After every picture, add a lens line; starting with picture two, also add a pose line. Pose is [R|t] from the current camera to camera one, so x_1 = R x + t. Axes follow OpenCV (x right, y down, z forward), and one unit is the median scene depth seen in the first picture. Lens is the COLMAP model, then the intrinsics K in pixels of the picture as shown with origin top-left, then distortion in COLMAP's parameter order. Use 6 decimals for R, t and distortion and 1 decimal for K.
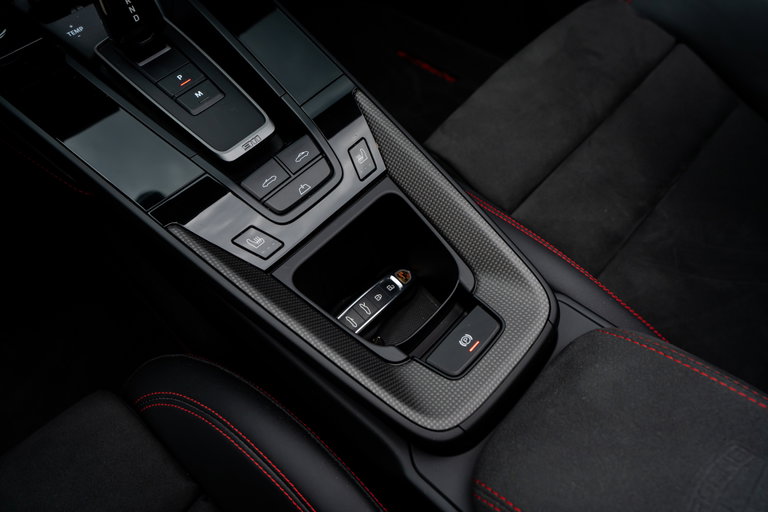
lens RADIAL K [[541.6, 0, 384.0], [0, 541.6, 256.0], [0, 0, 1]] dist [-0.001243, 0.001377]
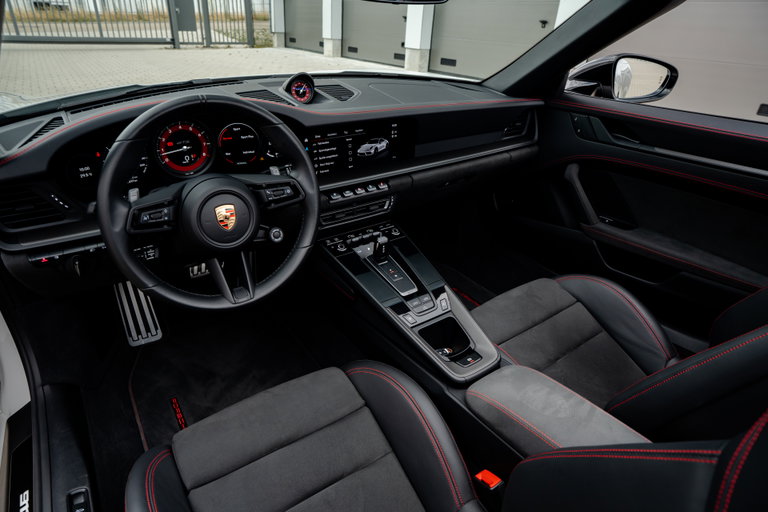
lens RADIAL K [[450.7, 0, 373.6], [0, 450.7, 253.8], [0, 0, 1]] dist [-0.048586, 0.028674]
pose [[0.972853, 0.179756, -0.145753, -0.105809], [-0.225828, 0.875036, -0.428151, 0.740552], [0.050576, 0.449444, 0.891876, -1.407484]]
